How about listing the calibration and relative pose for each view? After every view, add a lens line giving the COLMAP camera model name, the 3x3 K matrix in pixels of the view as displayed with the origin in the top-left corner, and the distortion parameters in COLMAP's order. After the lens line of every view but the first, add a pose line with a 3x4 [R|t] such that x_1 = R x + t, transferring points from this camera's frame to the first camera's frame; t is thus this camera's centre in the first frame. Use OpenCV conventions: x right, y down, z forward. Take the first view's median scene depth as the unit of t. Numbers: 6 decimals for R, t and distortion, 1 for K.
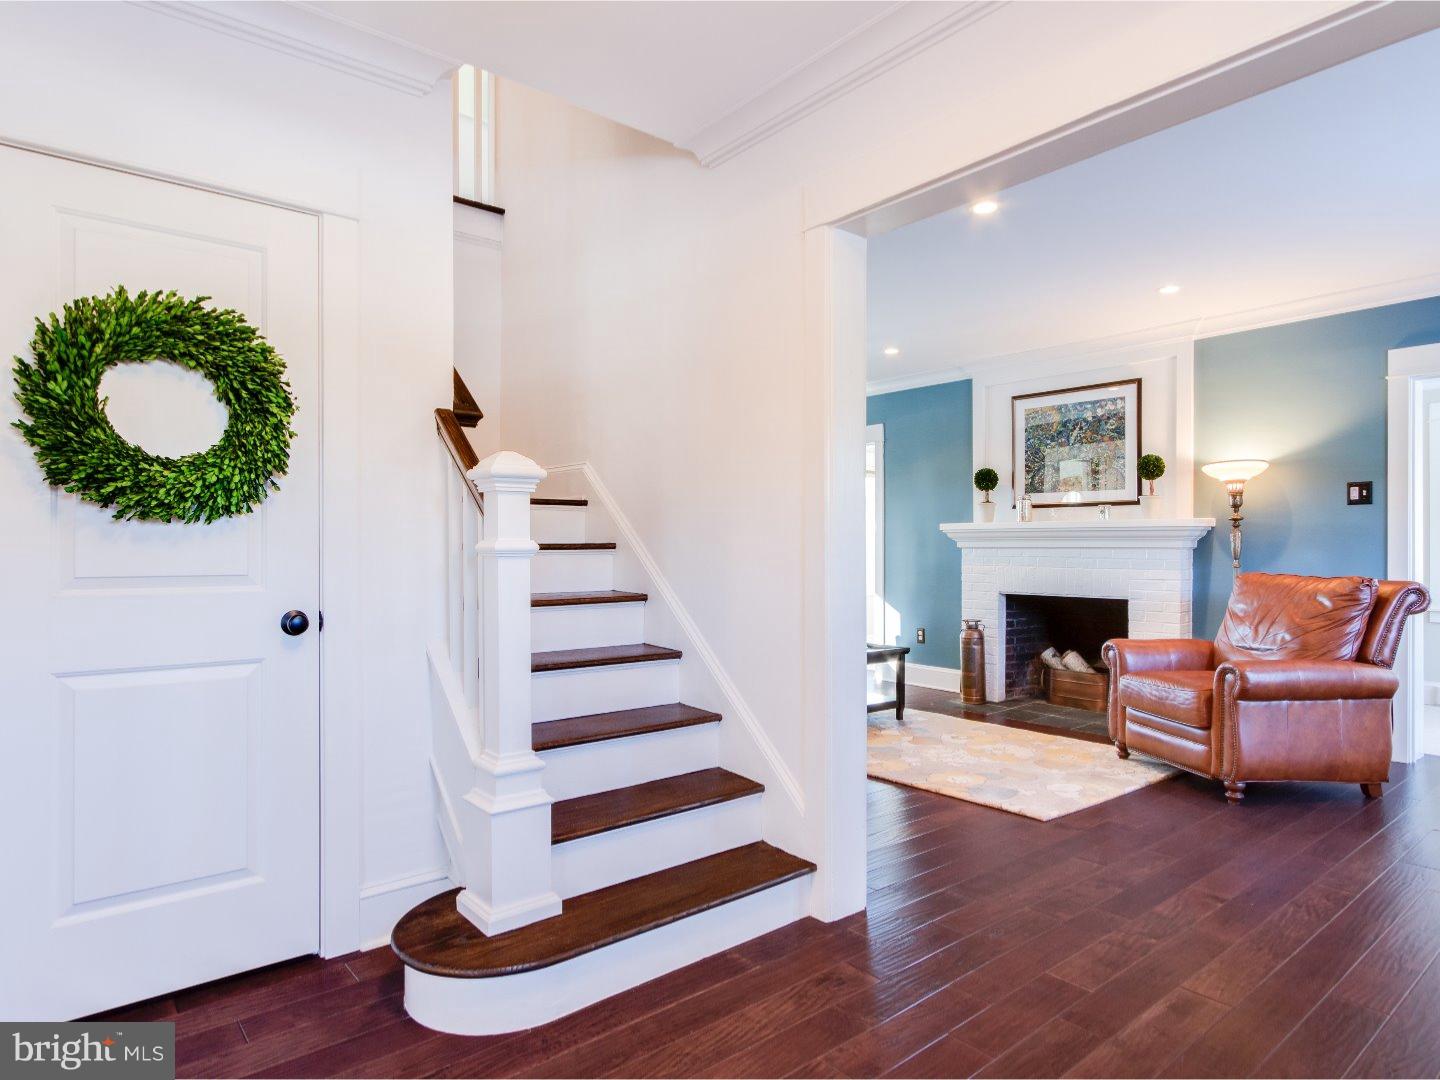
lens RADIAL K [[777.2, 0, 717.0], [0, 777.2, 550.1], [0, 0, 1]] dist [0.003802, 0.001194]
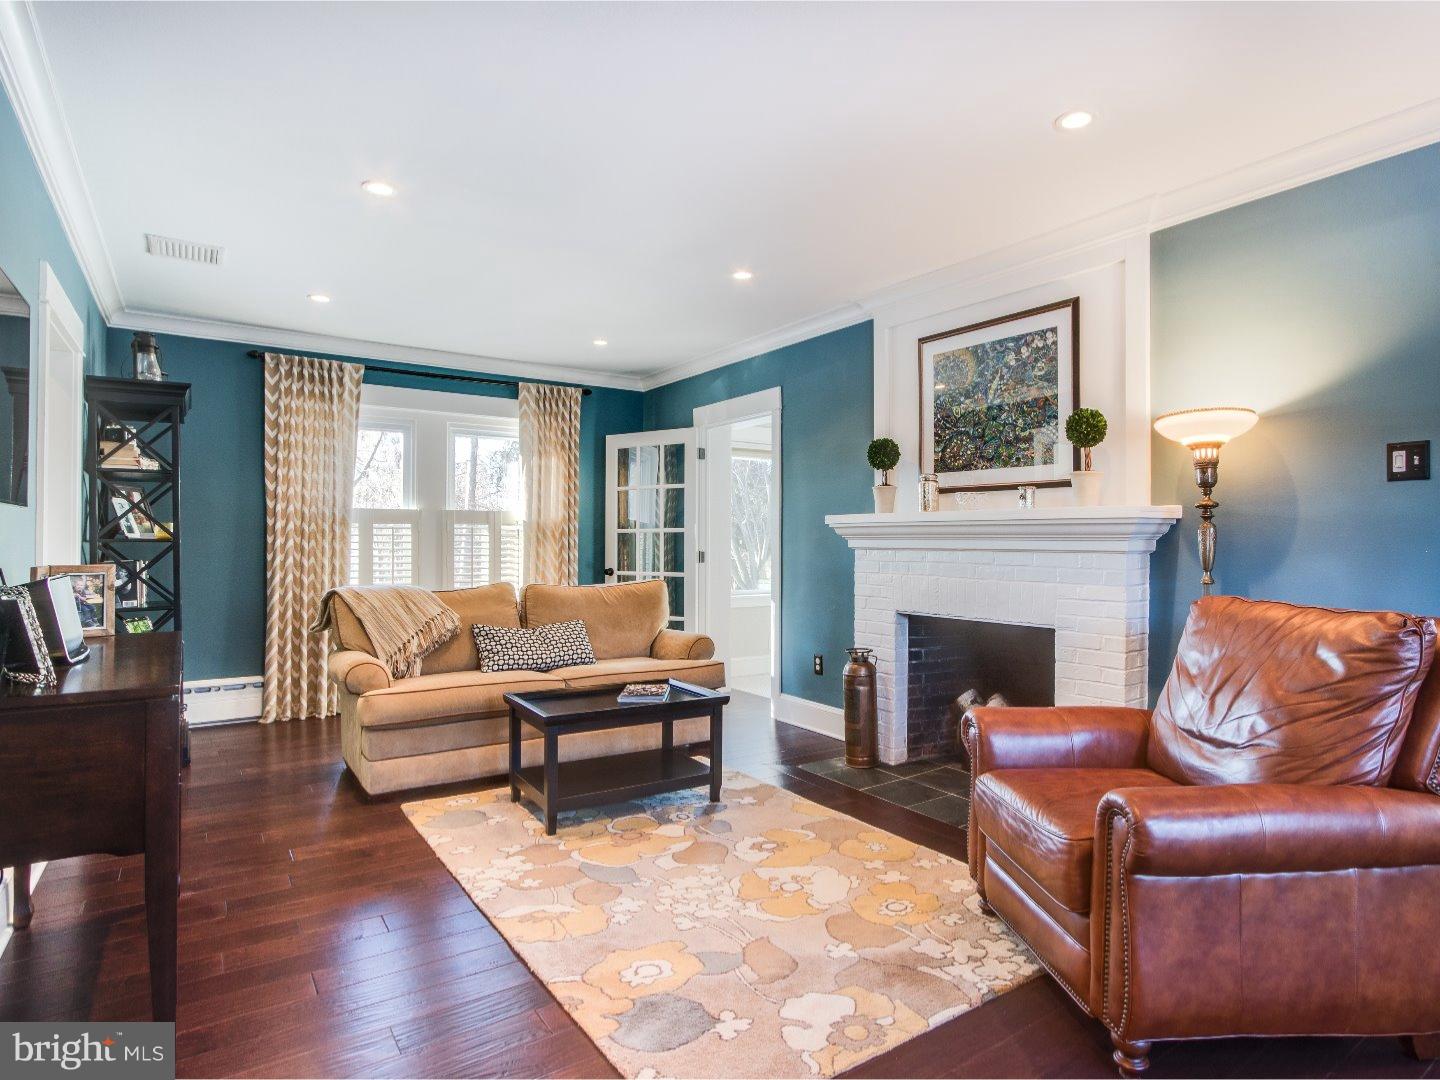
lens RADIAL K [[773.4, 0, 720.0], [0, 773.4, 540.0], [0, 0, 1]] dist [-0.017478, 0.000328]
pose [[0.998129, 0.005326, -0.060915, 0.295533], [-0.005869, 0.999945, -0.008737, -0.004778], [0.060865, 0.009078, 0.998105, 0.341676]]
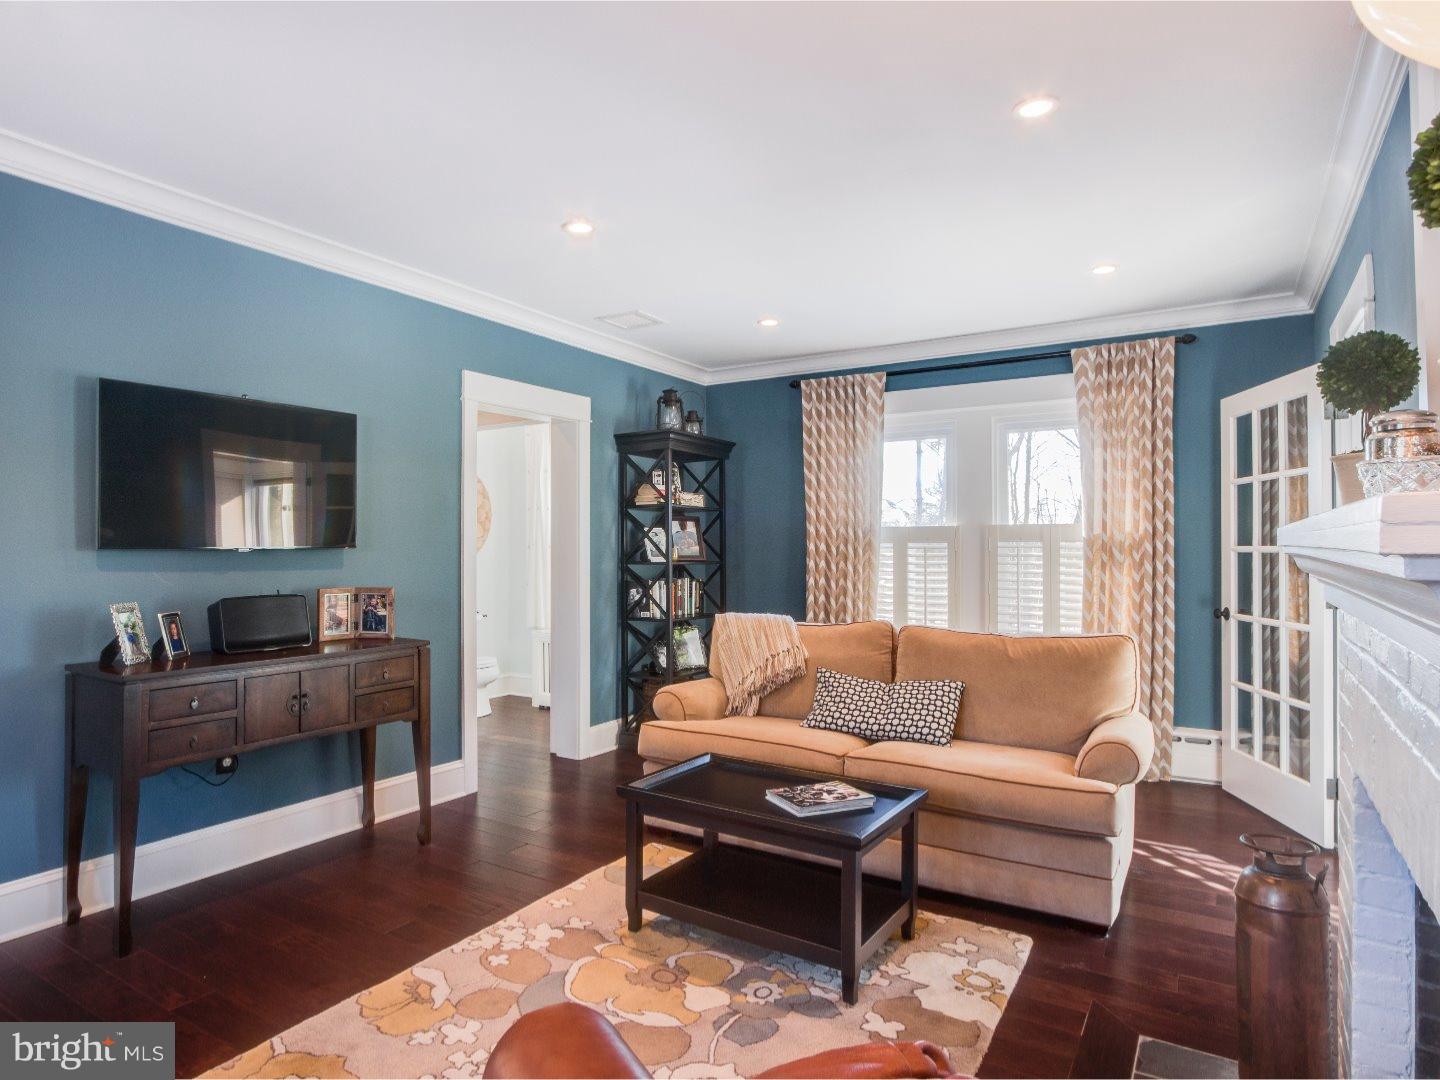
lens RADIAL K [[837.9, 0, 720.0], [0, 837.9, 540.0], [0, 0, 1]] dist [-0.002698, -0.000428]
pose [[0.353129, -0.002774, -0.935571, 0.661950], [-0.008423, 0.999946, -0.006144, -0.030225], [0.935537, 0.010050, 0.353086, 0.798608]]
